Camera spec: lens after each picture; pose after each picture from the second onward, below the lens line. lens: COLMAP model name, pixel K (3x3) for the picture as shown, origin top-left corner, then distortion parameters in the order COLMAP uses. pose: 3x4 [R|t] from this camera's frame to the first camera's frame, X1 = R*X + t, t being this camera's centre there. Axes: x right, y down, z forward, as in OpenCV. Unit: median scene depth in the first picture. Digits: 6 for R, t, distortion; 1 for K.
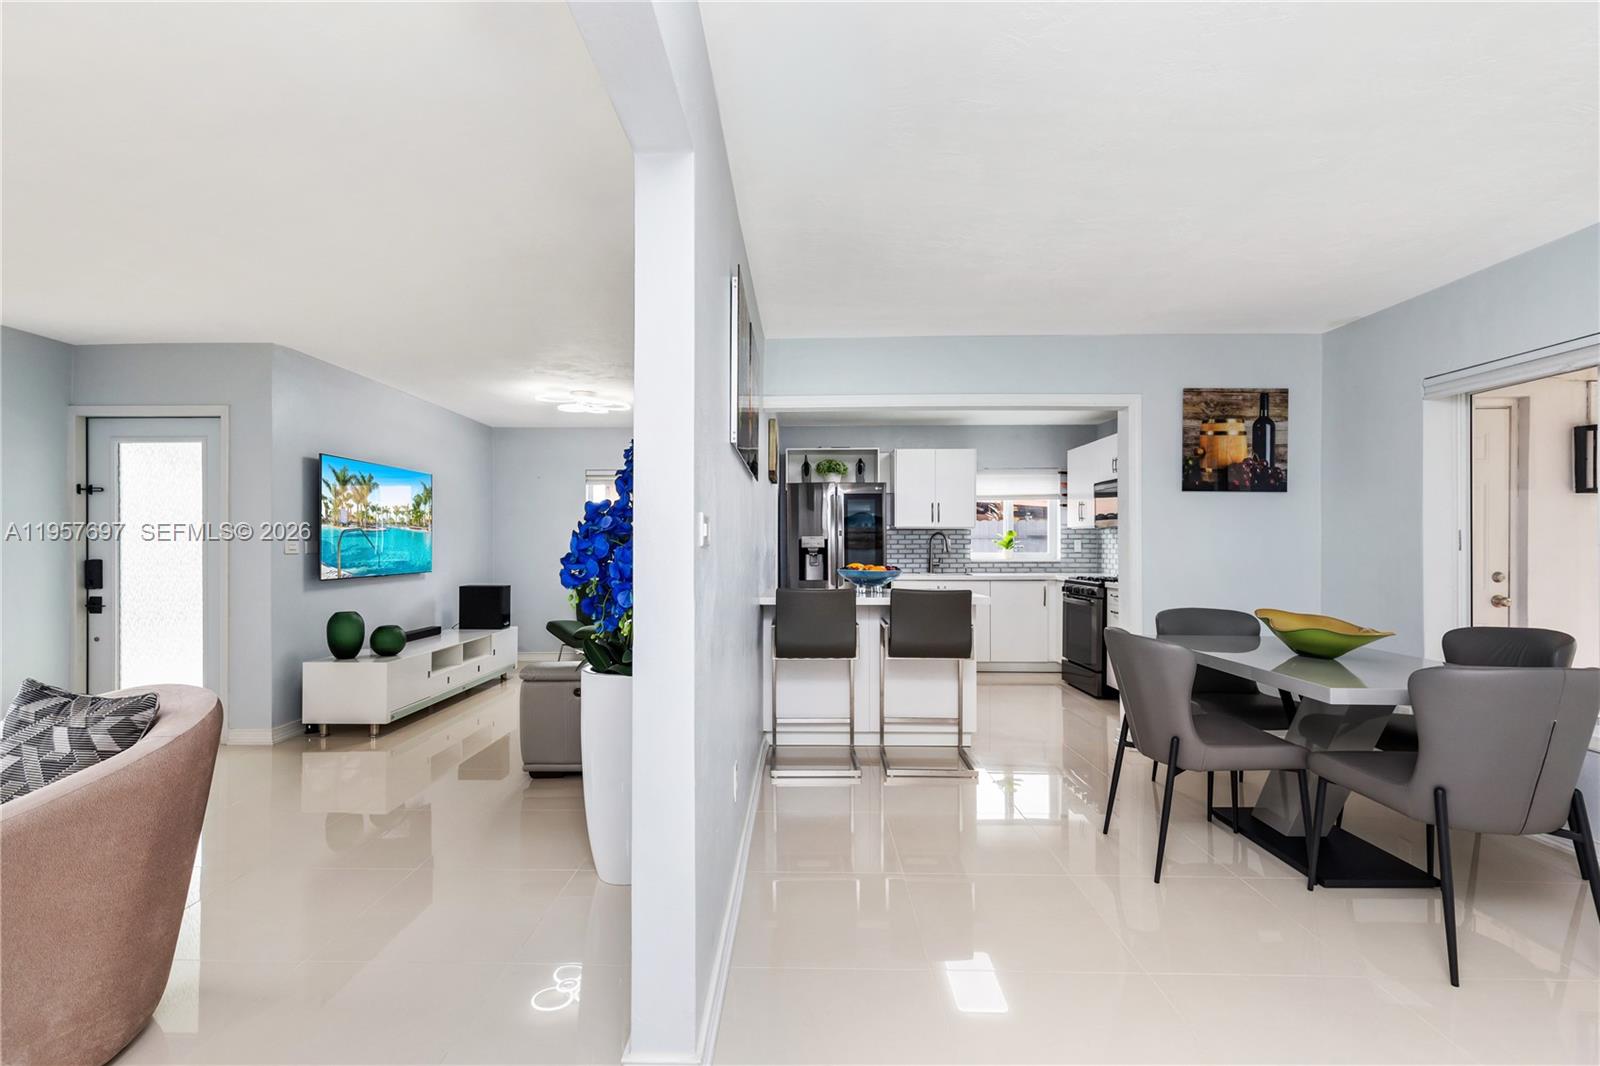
lens RADIAL K [[759.6, 0, 798.1], [0, 759.6, 544.8], [0, 0, 1]] dist [0.002535, 0.000100]
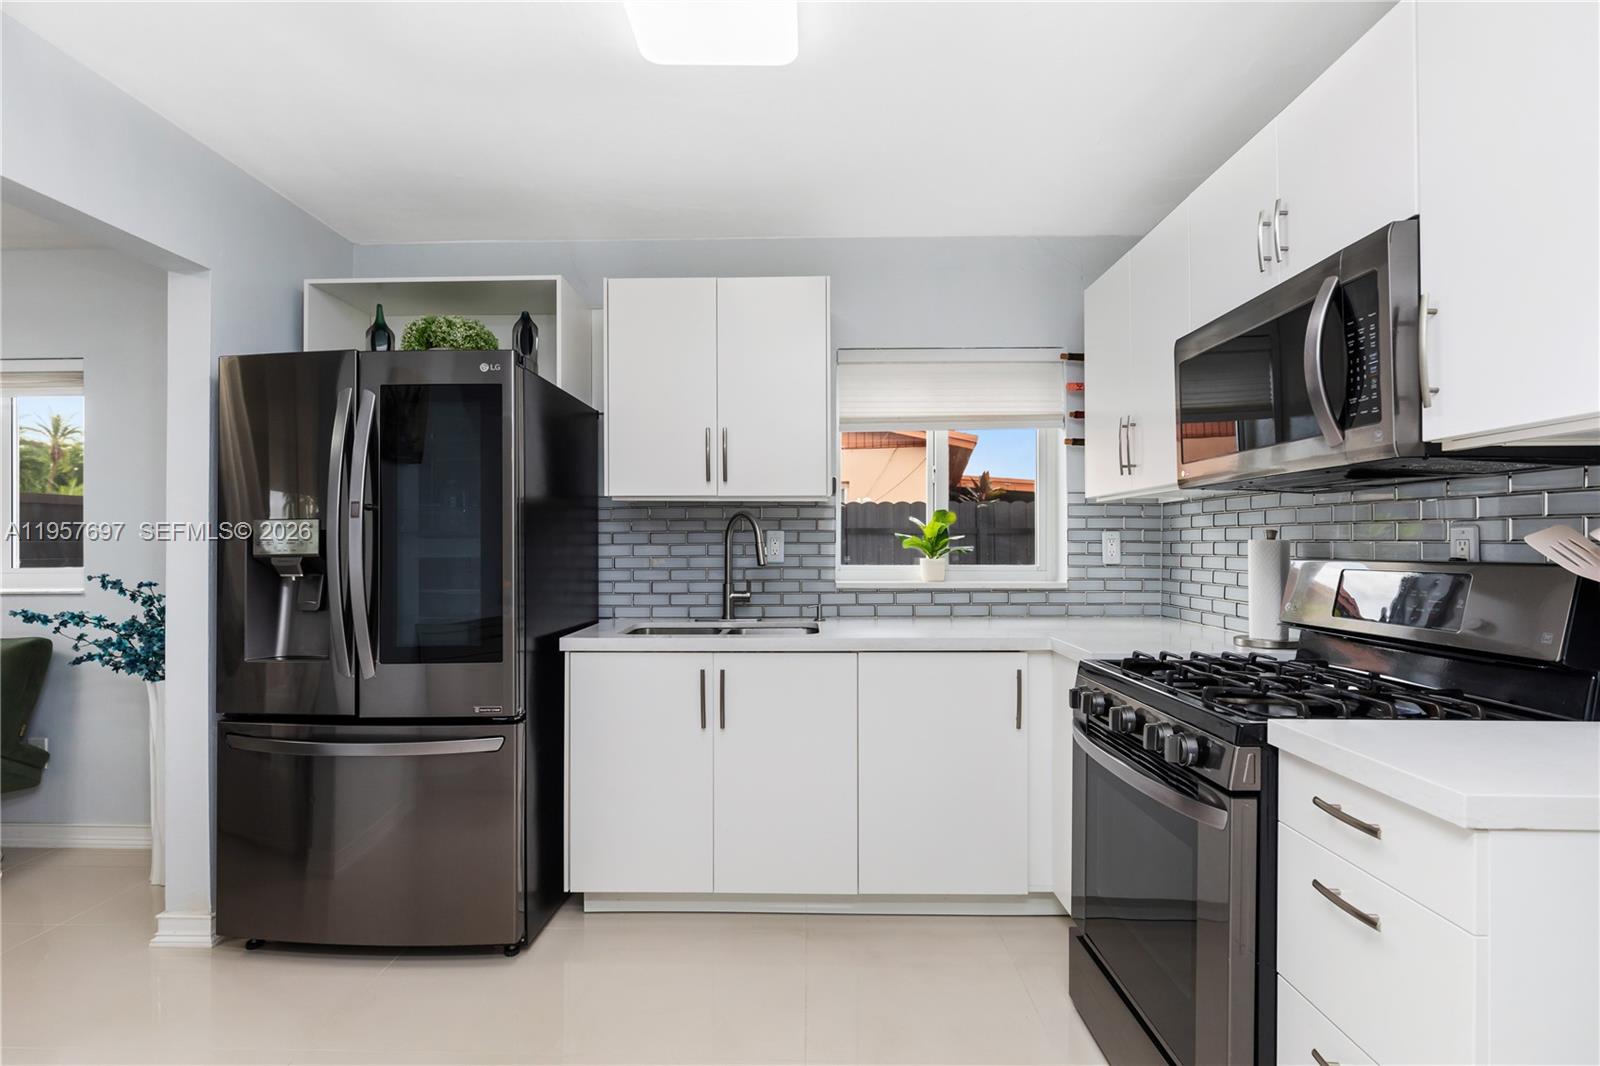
lens RADIAL K [[819.8, 0, 802.6], [0, 819.8, 542.3], [0, 0, 1]] dist [0.000348, -0.000033]
pose [[0.999911, -0.002434, 0.013118, 0.245300], [0.002468, 0.999994, -0.002603, -0.000663], [-0.013112, 0.002635, 0.999911, 0.699441]]
